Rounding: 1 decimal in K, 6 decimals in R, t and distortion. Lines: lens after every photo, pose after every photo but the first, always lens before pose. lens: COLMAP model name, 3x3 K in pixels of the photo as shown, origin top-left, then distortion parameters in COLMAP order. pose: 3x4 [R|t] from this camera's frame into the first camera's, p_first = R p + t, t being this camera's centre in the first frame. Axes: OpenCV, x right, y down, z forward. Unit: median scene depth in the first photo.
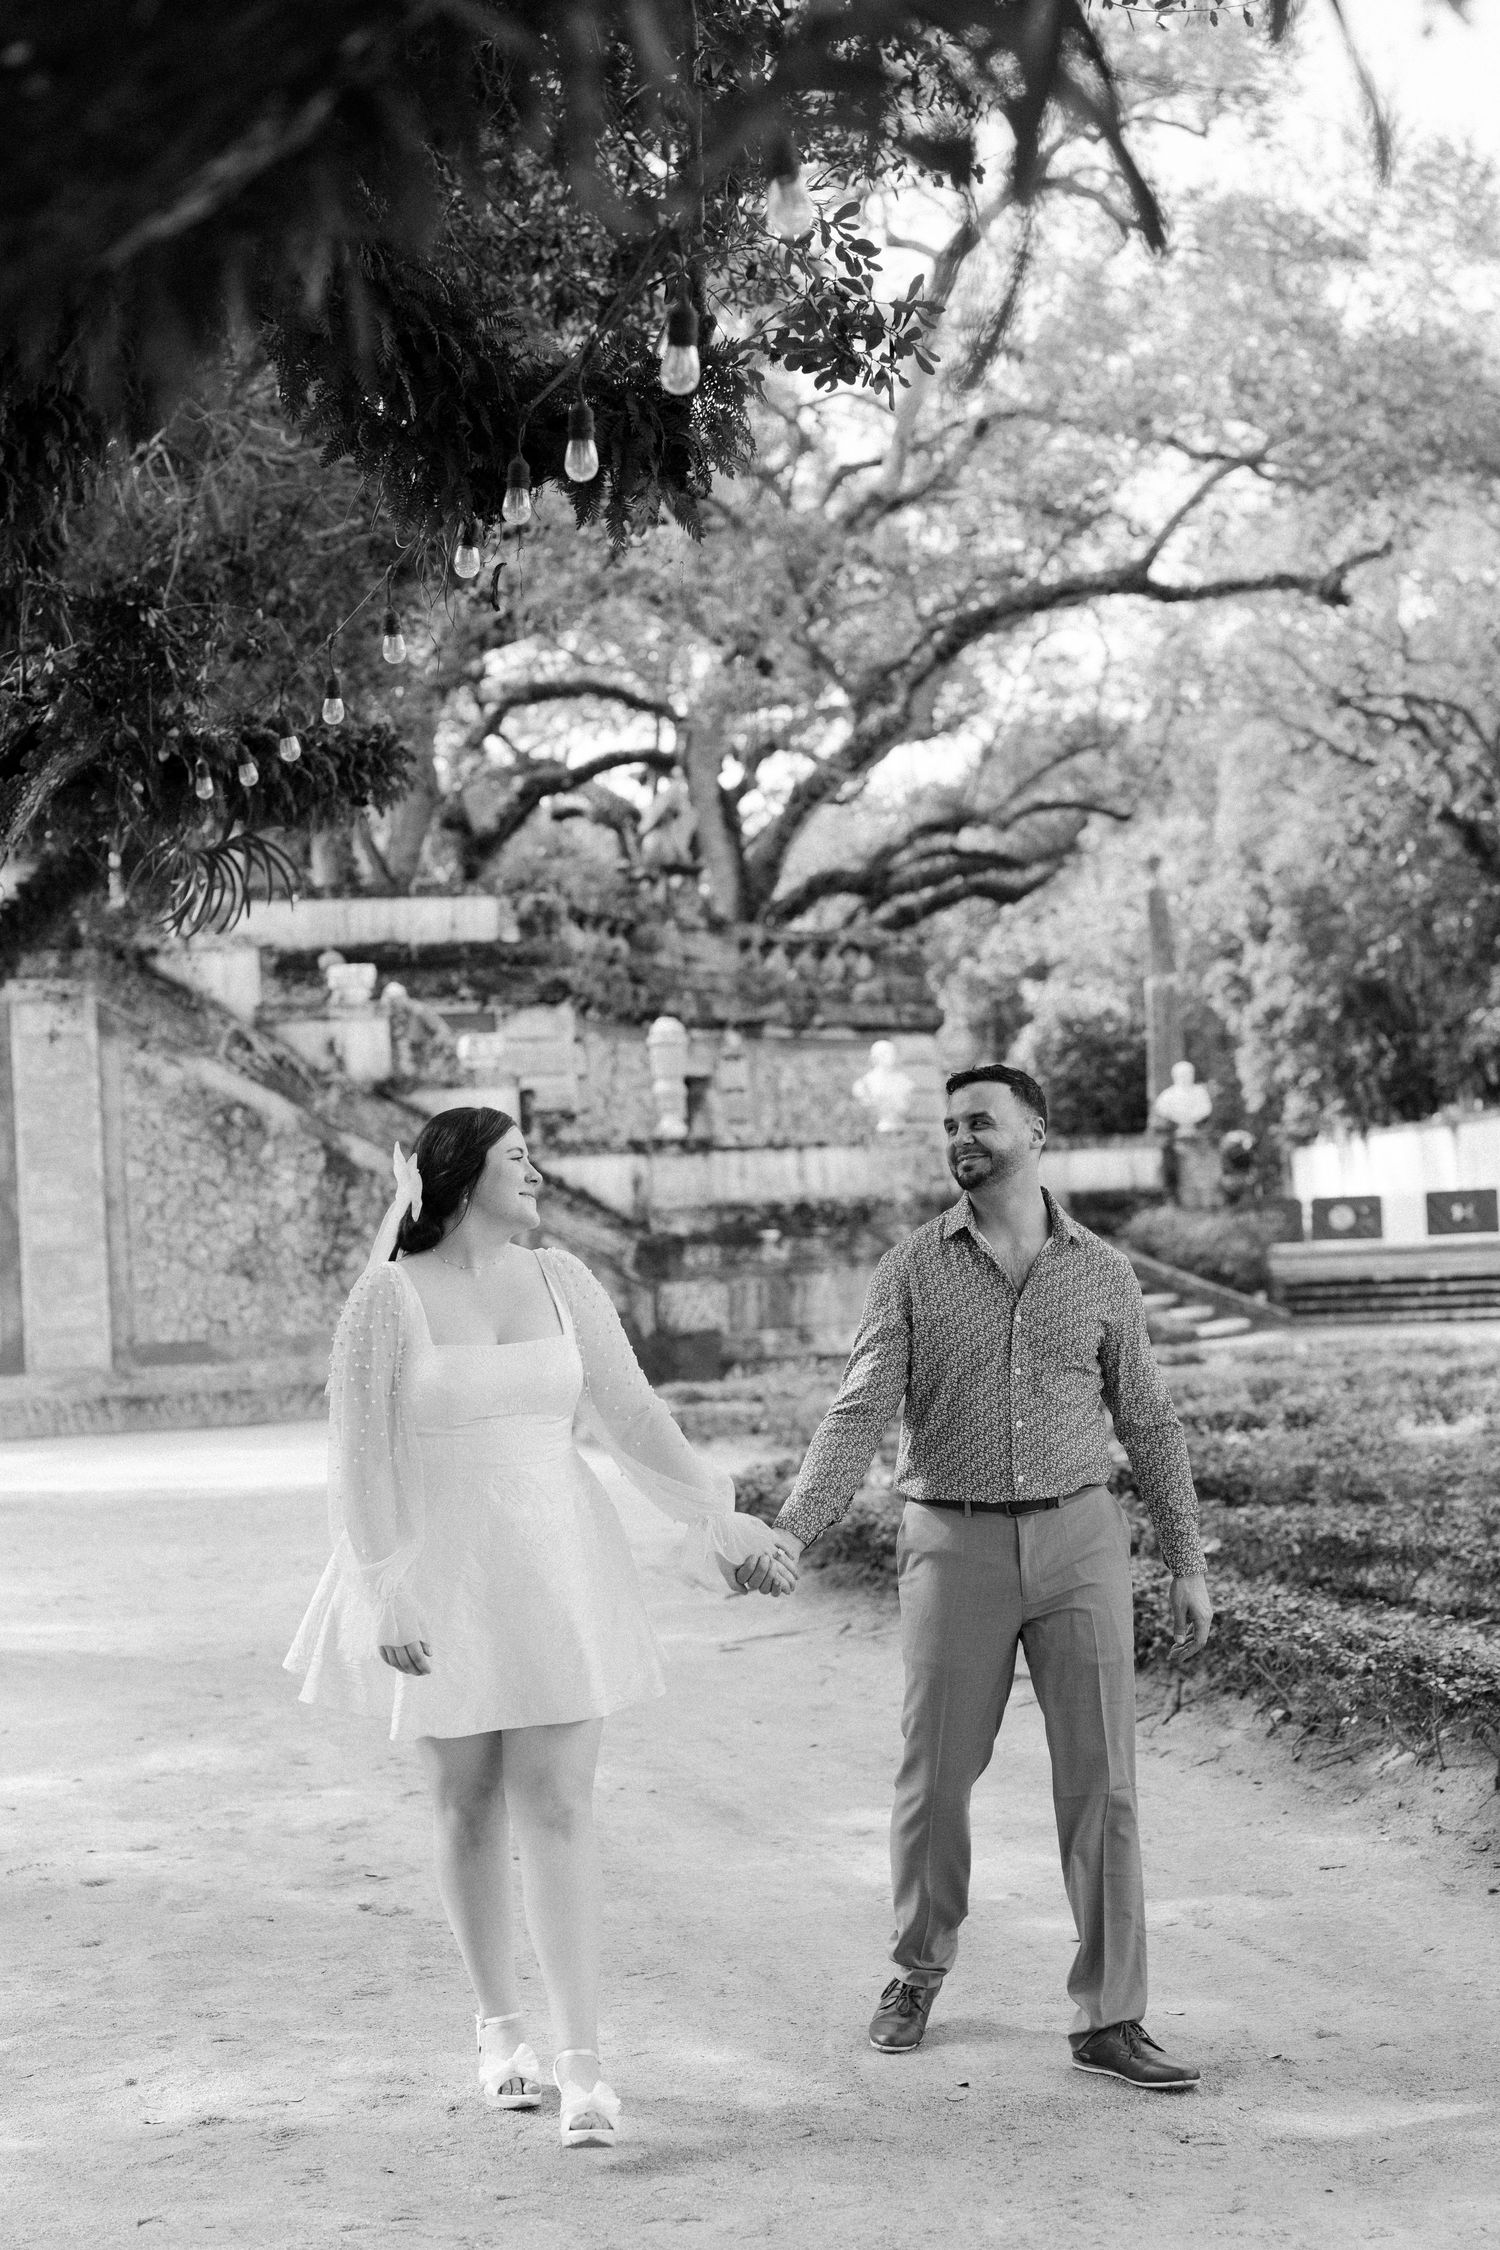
lens RADIAL K [[3108.1, 0, 748.5], [0, 3108.1, 1202.7], [0, 0, 1]] dist [-0.026153, 0.091217]
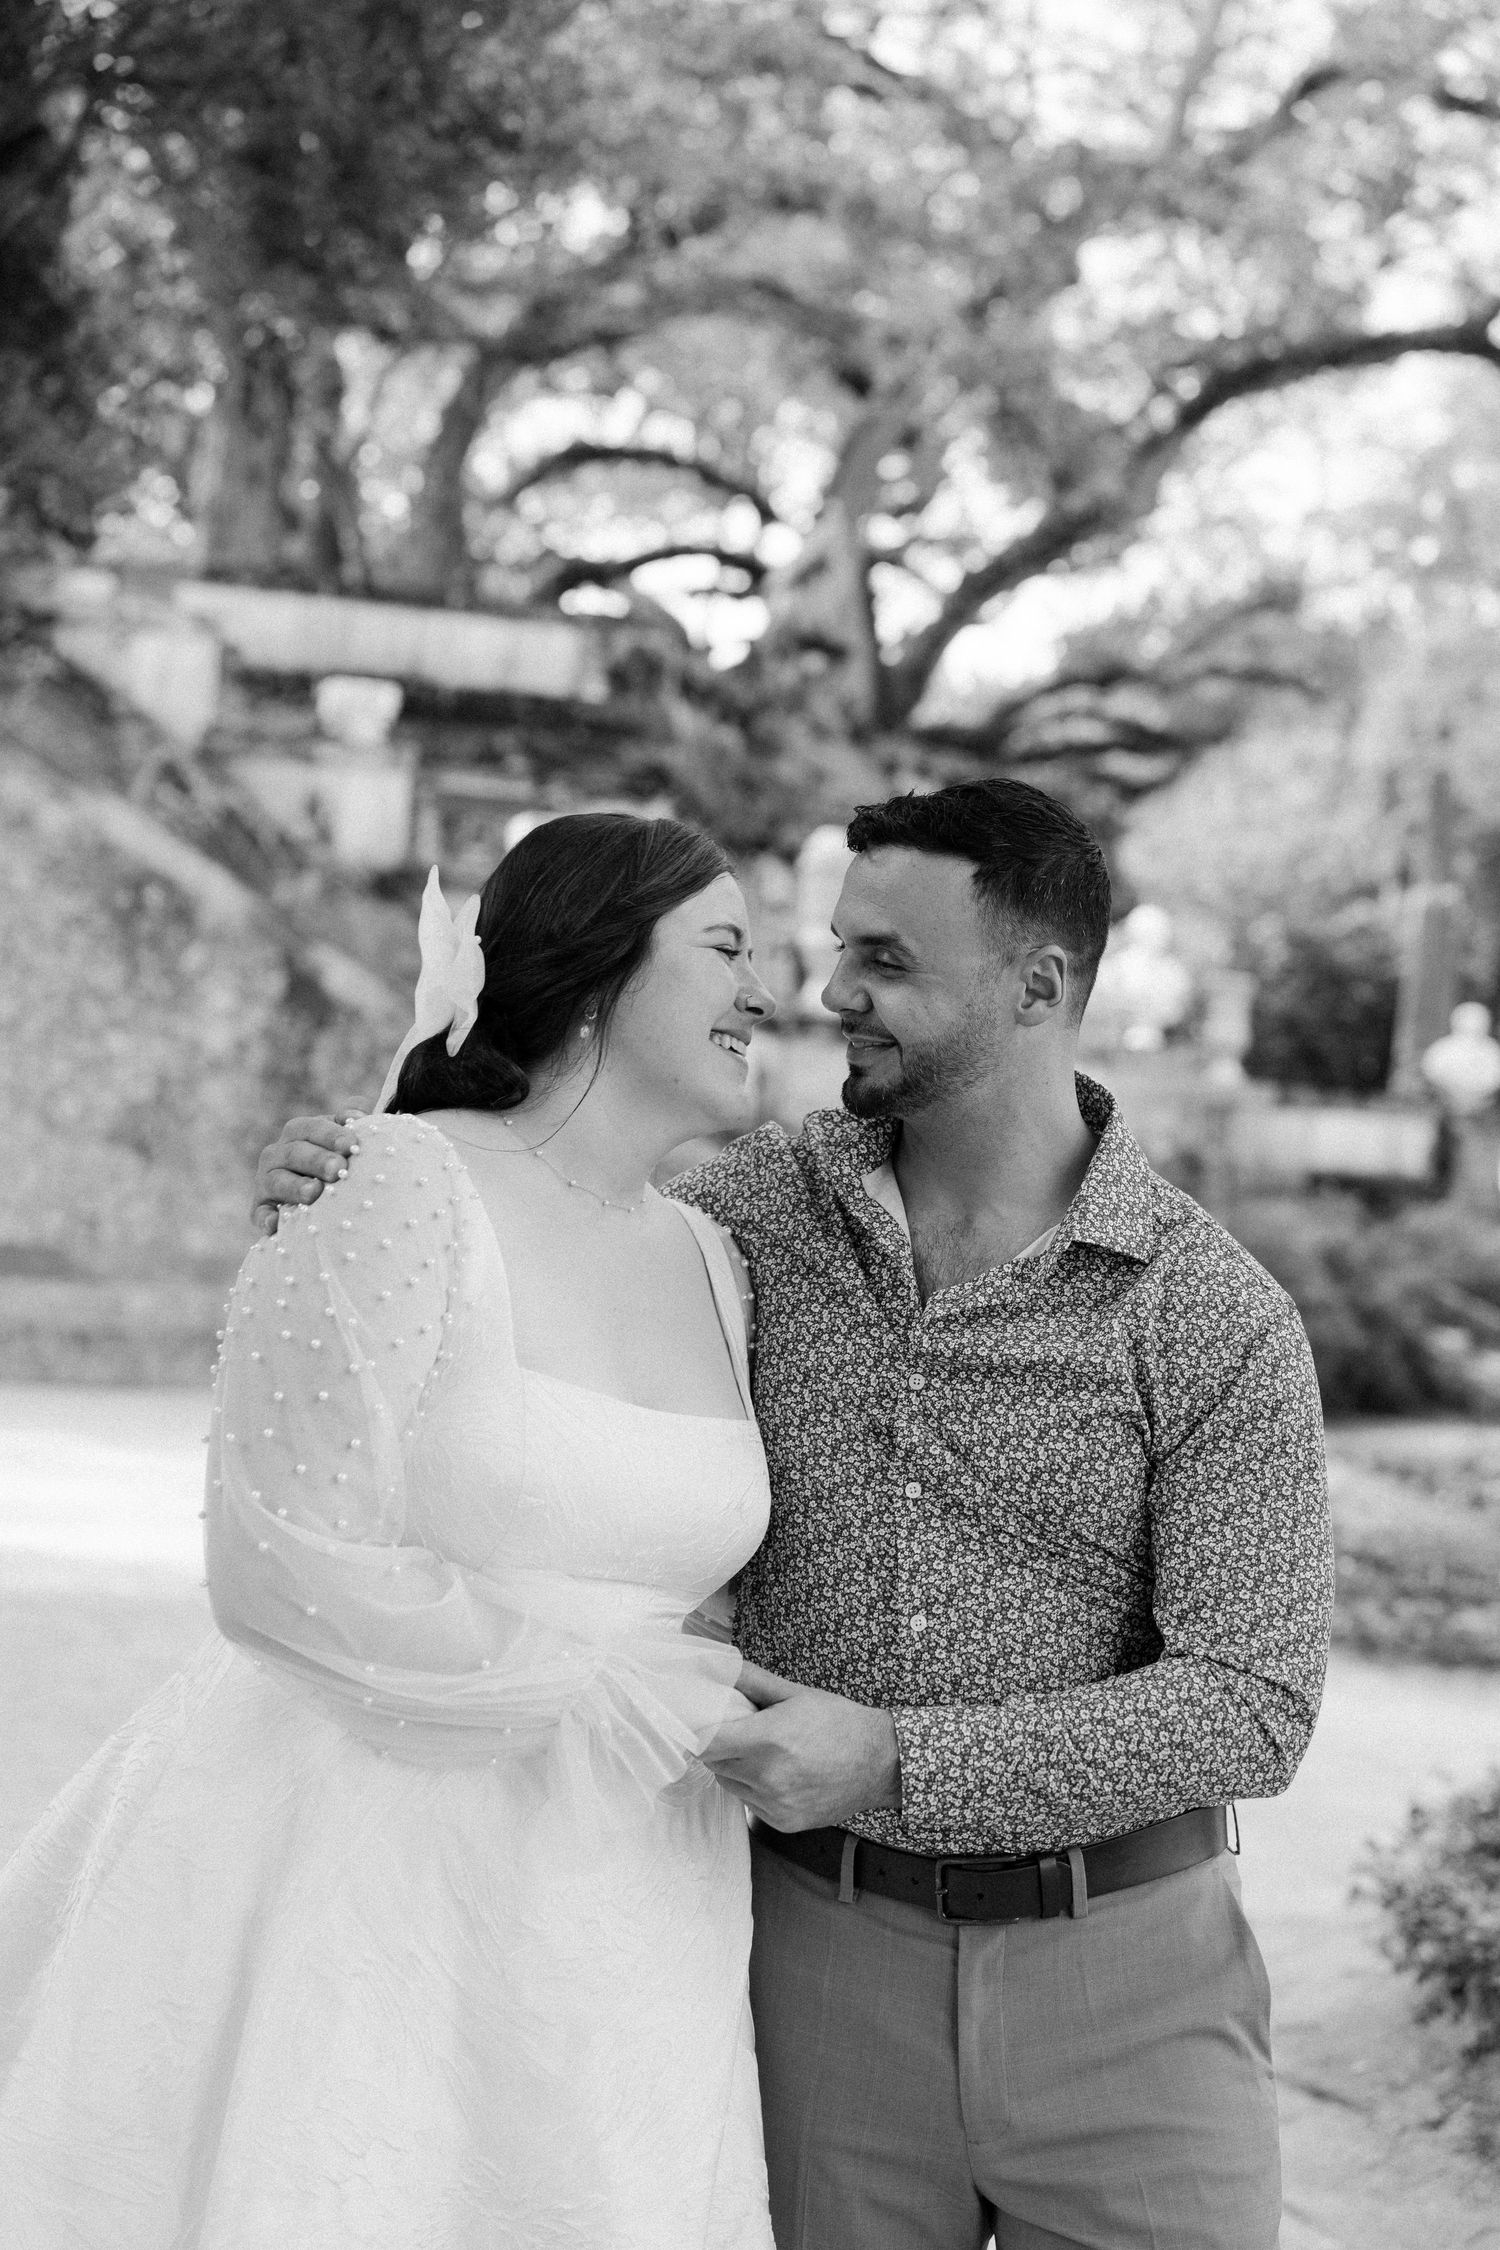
lens RADIAL K [[3108.1, 0, 748.5], [0, 3108.1, 1202.7], [0, 0, 1]] dist [-0.026153, 0.091217]
pose [[0.992062, 0.121538, 0.032263, -0.056947], [-0.122339, 0.992196, 0.024108, 0.003731], [-0.029081, -0.027864, 0.999189, 0.361792]]
